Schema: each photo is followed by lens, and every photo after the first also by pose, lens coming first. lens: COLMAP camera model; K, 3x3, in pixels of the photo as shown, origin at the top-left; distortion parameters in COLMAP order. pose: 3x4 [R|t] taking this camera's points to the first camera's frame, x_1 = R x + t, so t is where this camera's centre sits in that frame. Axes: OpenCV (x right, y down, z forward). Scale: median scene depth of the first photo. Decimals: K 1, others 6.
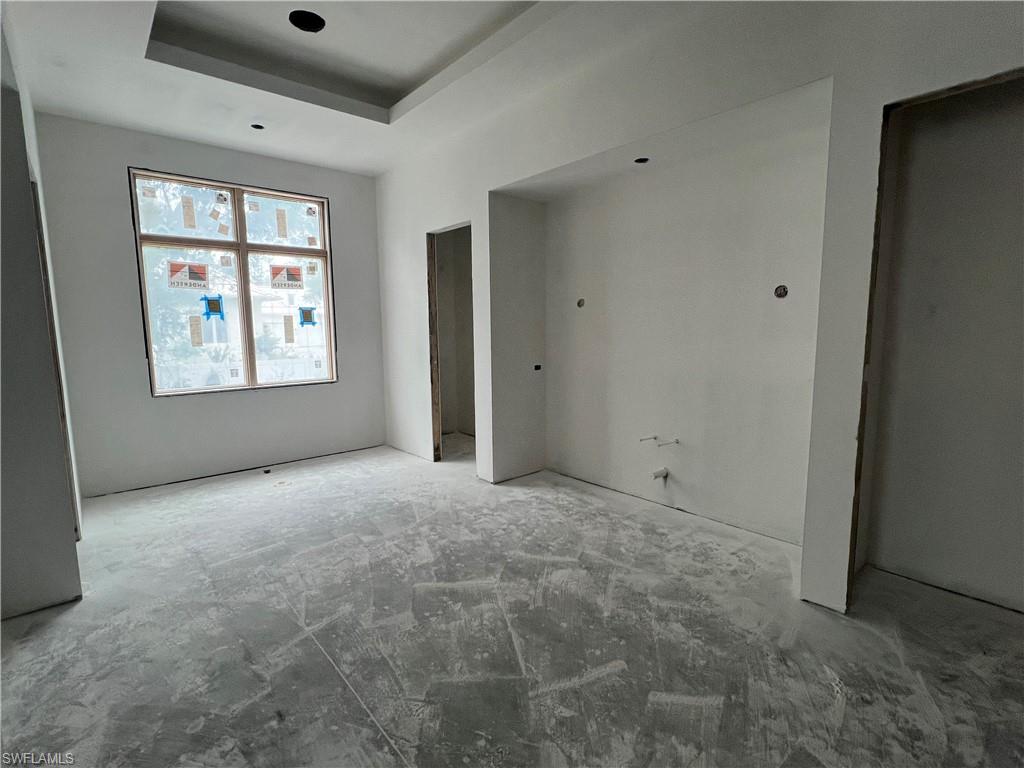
lens RADIAL K [[507.1, 0, 512.0], [0, 507.1, 384.0], [0, 0, 1]] dist [-0.002006, 0.001208]
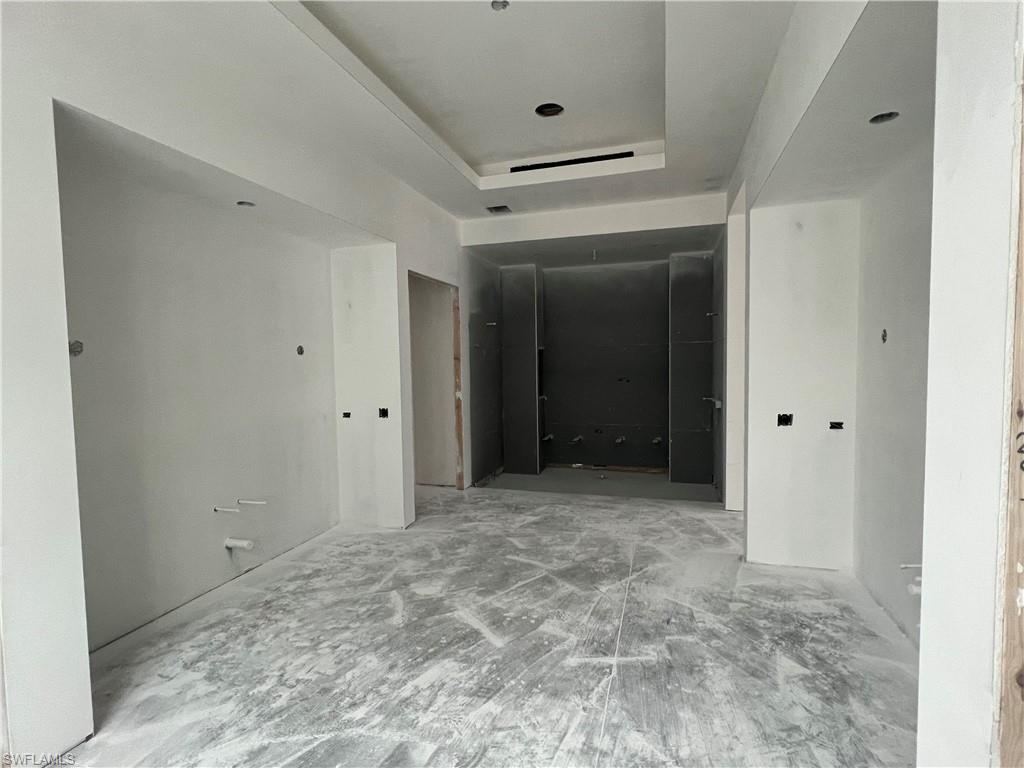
lens RADIAL K [[507.1, 0, 512.0], [0, 507.1, 384.0], [0, 0, 1]] dist [-0.002006, 0.001208]
pose [[-0.543678, -0.023249, 0.838972, -0.979746], [0.119843, 0.987223, 0.105019, -0.188252], [-0.830694, 0.157642, -0.533945, 1.394746]]
